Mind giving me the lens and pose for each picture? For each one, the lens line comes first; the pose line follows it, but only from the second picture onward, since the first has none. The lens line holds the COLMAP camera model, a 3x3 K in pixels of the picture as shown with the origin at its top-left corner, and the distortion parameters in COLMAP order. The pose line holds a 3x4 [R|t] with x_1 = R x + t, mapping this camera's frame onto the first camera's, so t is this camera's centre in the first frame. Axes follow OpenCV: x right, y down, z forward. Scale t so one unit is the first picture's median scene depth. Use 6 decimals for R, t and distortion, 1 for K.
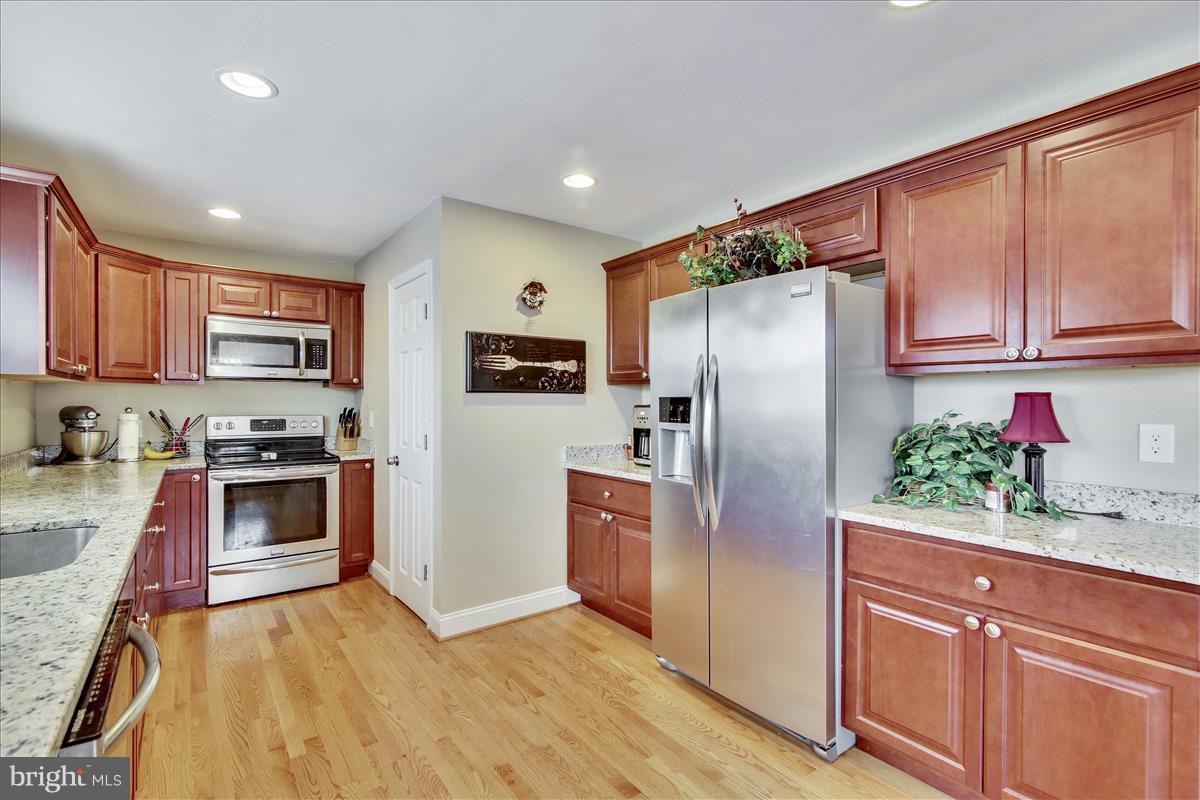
lens RADIAL K [[550.8, 0, 602.0], [0, 550.8, 403.6], [0, 0, 1]] dist [-0.003847, 0.000577]
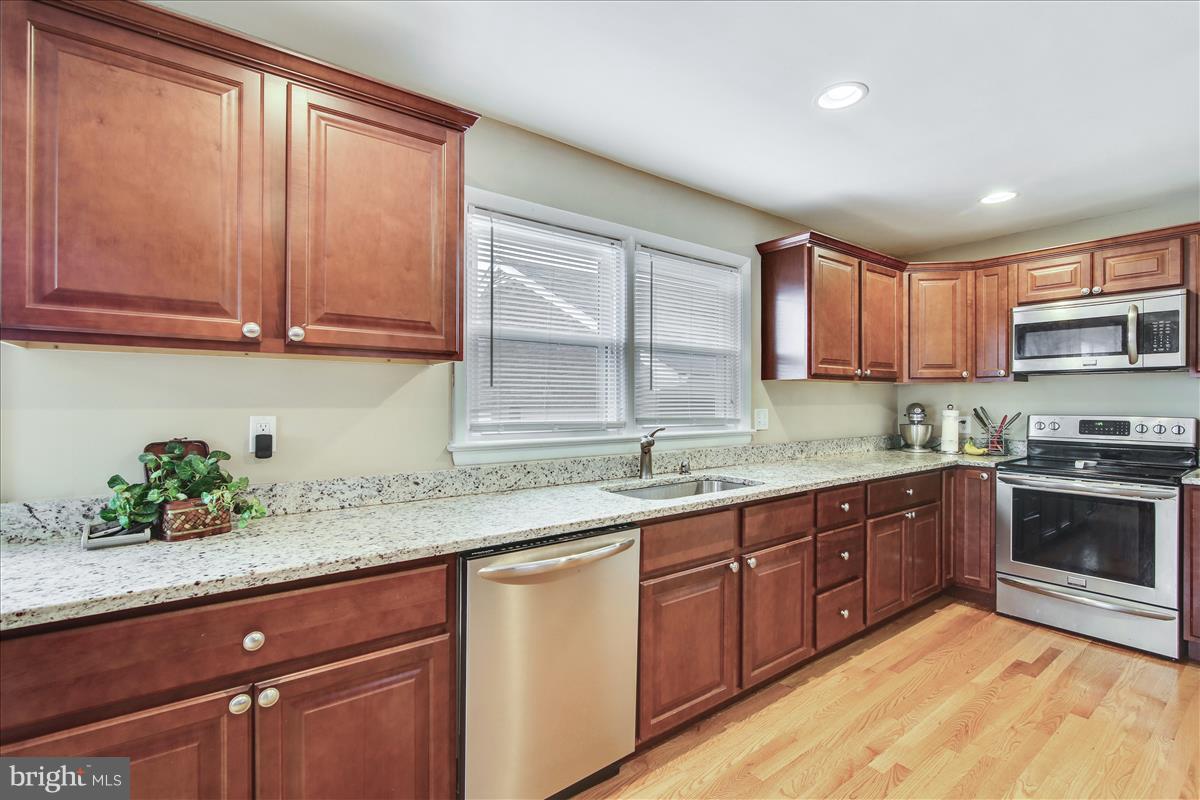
lens RADIAL K [[550.8, 0, 602.1], [0, 550.8, 400.1], [0, 0, 1]] dist [-0.003847, 0.000577]
pose [[0.003186, -0.002101, -0.999993, 0.222700], [-0.001869, 0.999996, -0.002107, 0.002062], [0.999993, 0.001875, 0.003182, 0.289506]]
